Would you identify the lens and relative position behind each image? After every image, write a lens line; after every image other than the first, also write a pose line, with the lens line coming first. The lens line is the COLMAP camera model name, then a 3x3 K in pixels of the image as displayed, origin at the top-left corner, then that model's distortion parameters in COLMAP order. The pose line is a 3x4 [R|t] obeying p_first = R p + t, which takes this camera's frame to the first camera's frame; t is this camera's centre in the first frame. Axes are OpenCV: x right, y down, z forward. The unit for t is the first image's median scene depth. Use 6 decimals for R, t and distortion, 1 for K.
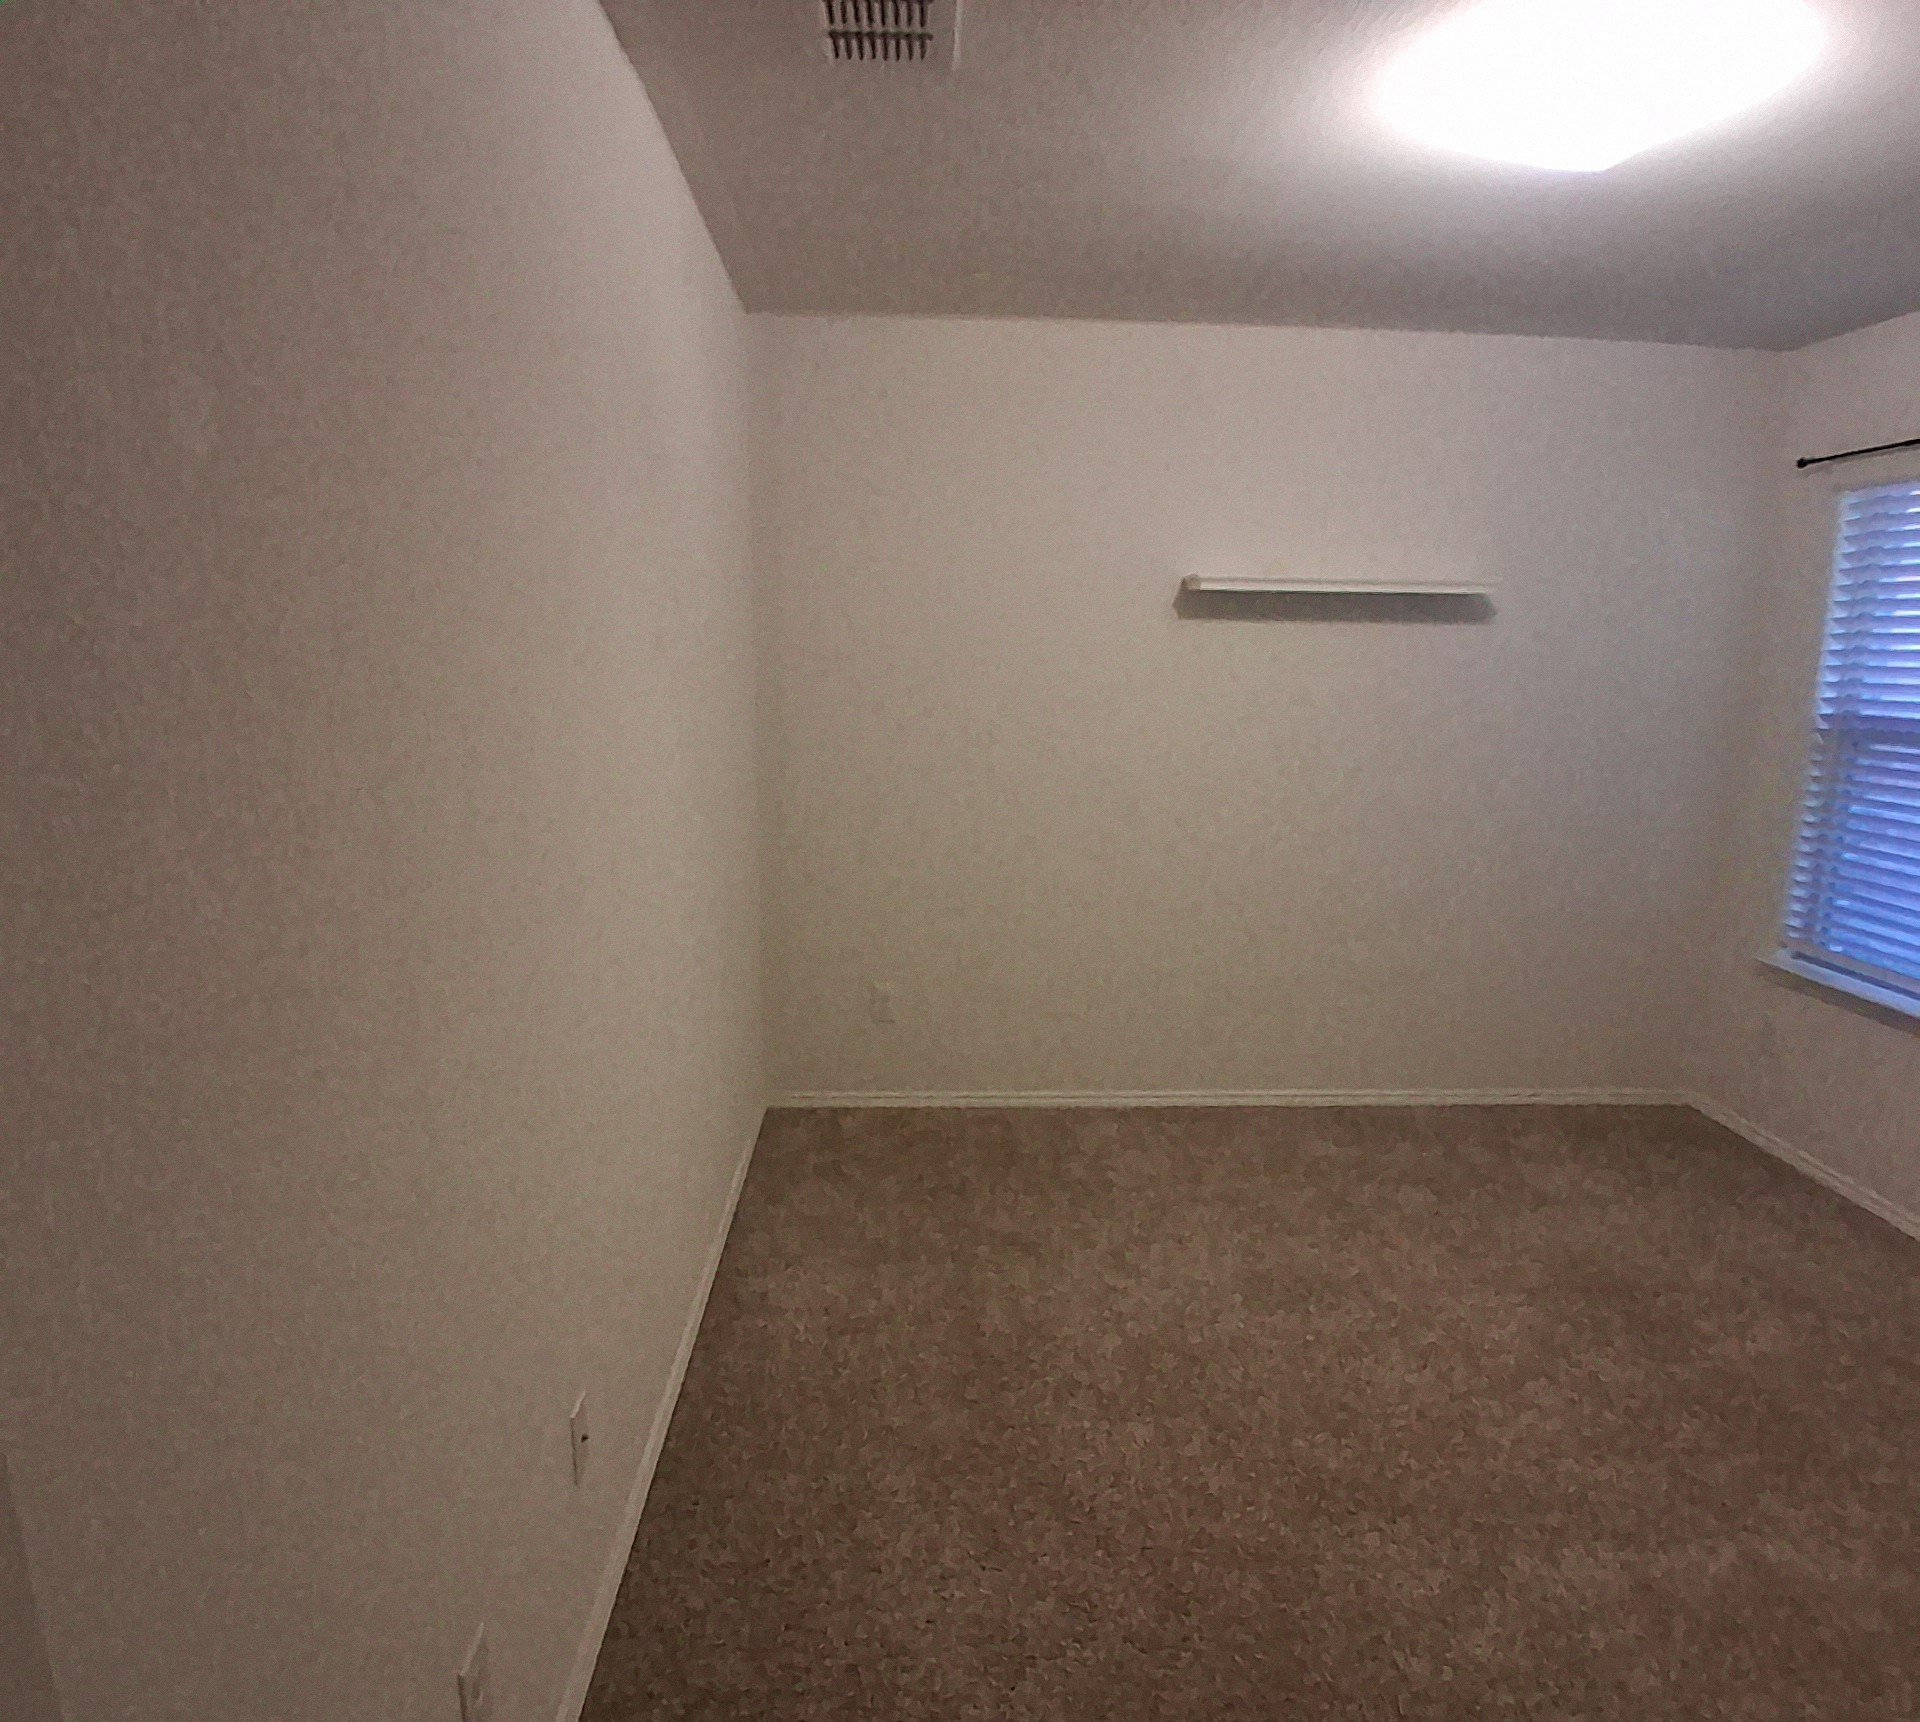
lens RADIAL K [[1318.7, 0, 960.6], [0, 1318.7, 961.6], [0, 0, 1]] dist [0.032741, -0.075863]
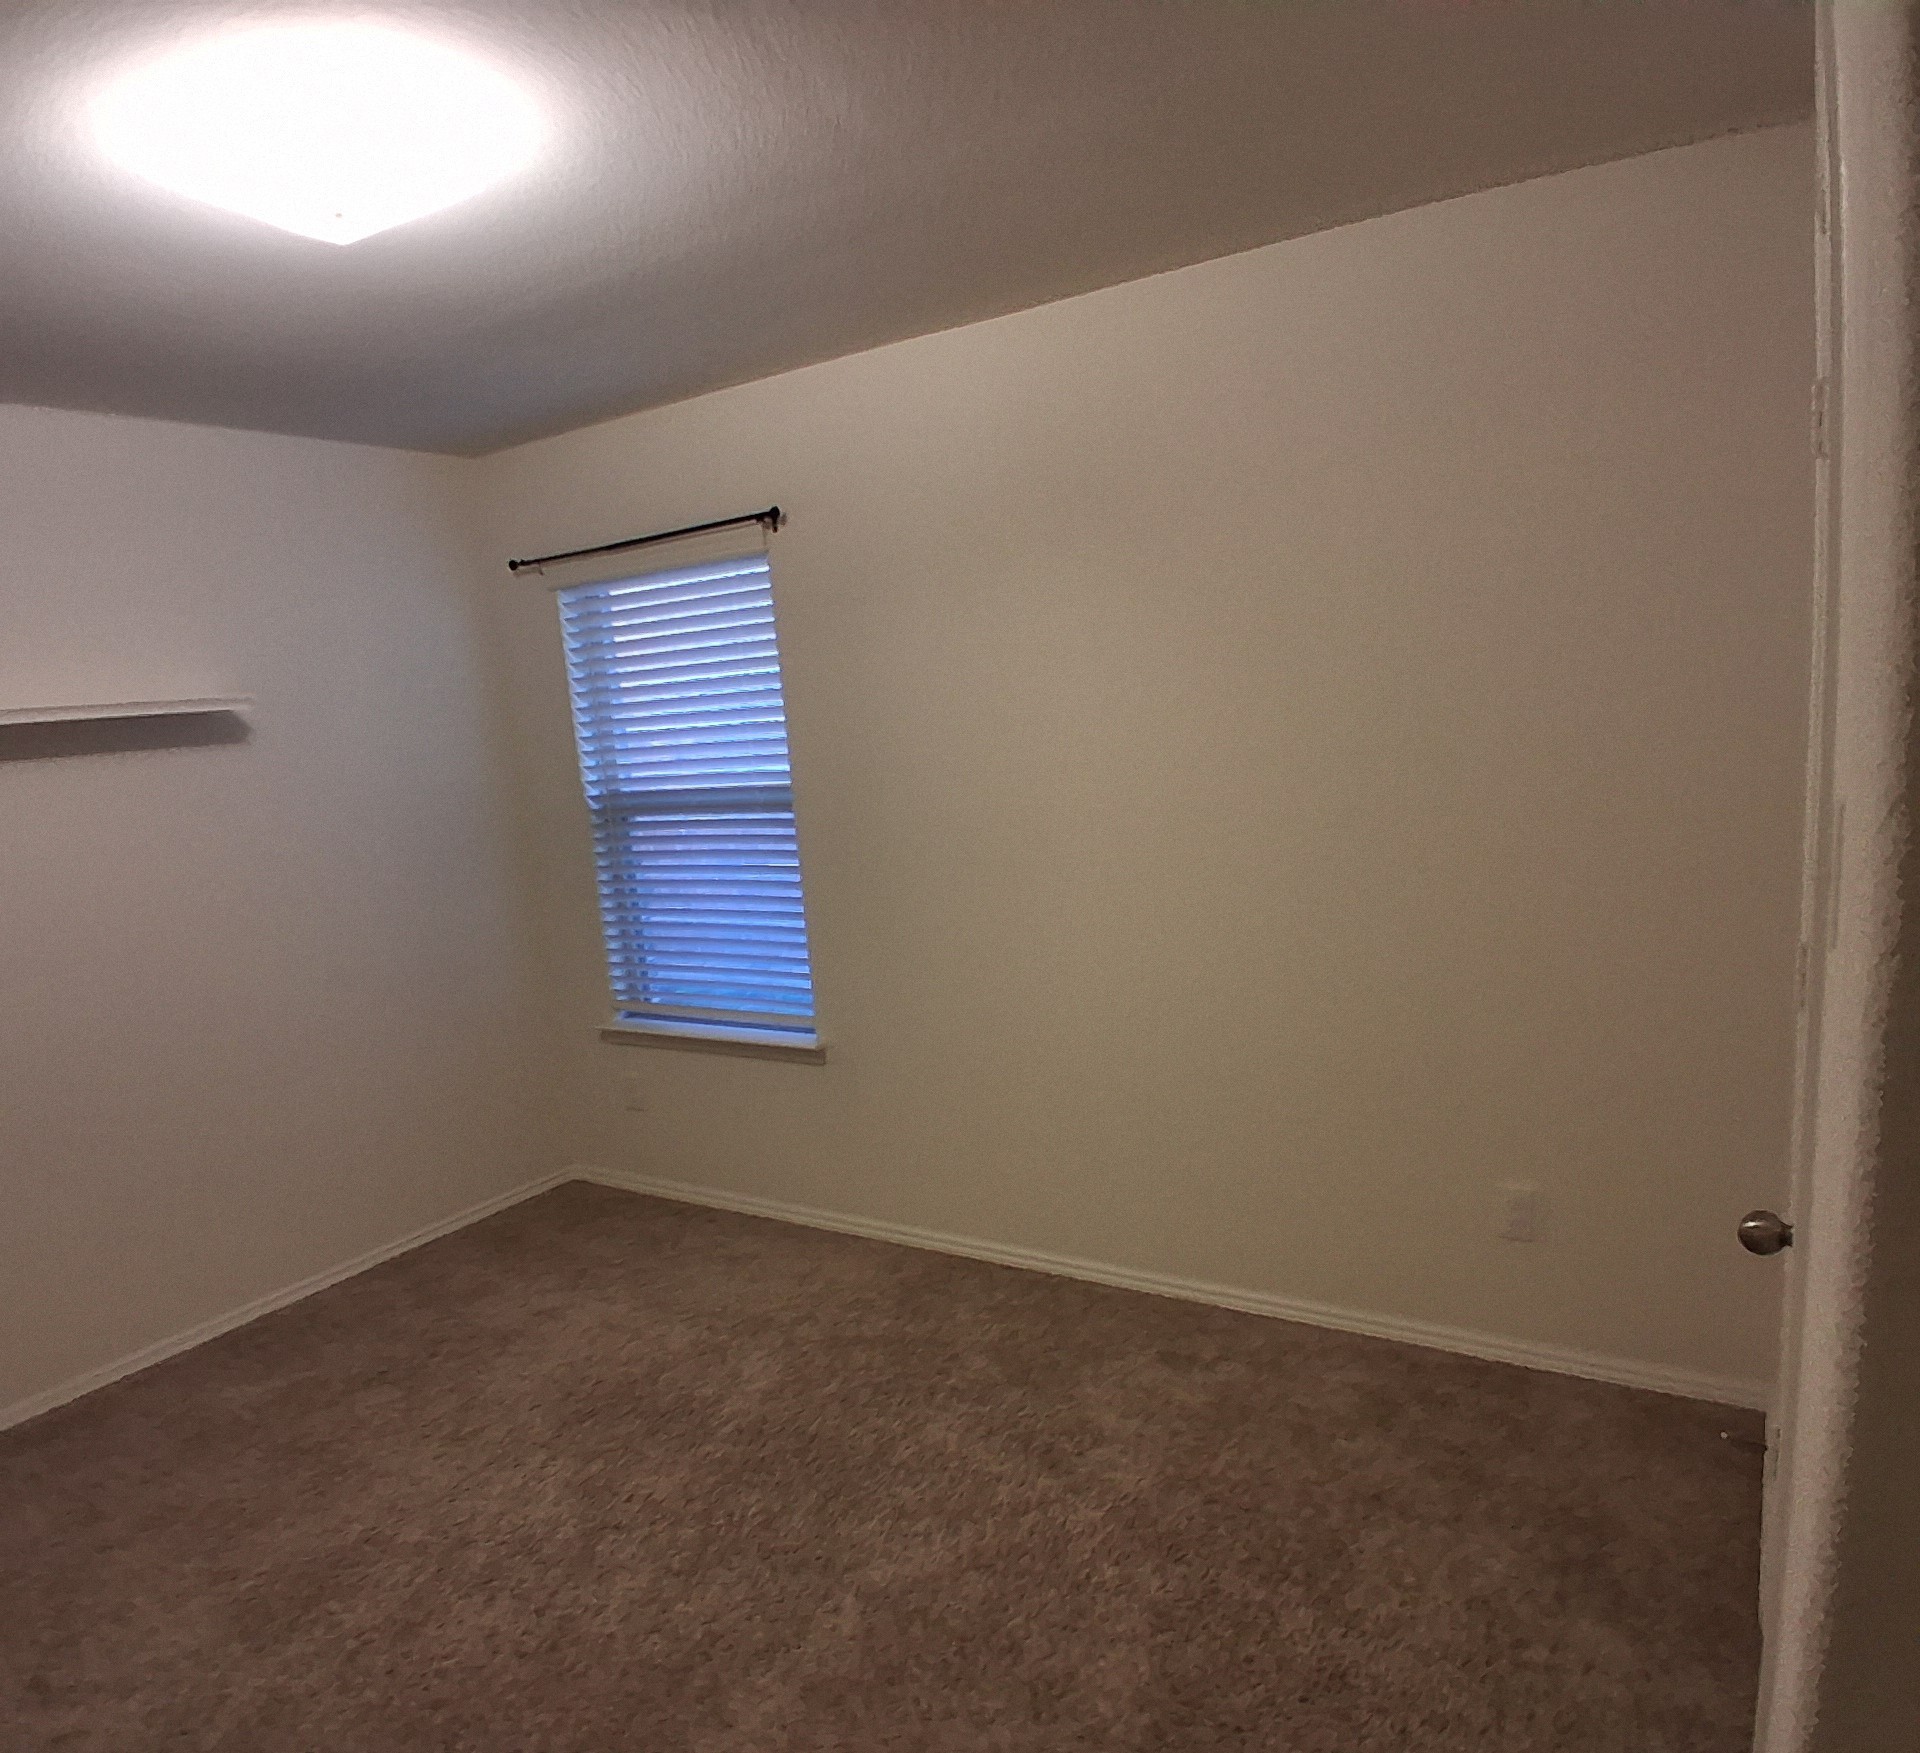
lens RADIAL K [[1294.7, 0, 1000.4], [0, 1294.7, 954.0], [0, 0, 1]] dist [0.008748, -0.053558]
pose [[0.566435, -0.217474, 0.794894, -0.030856], [0.270909, 0.960084, 0.069620, -0.053279], [-0.778306, 0.175909, 0.602741, 0.140135]]
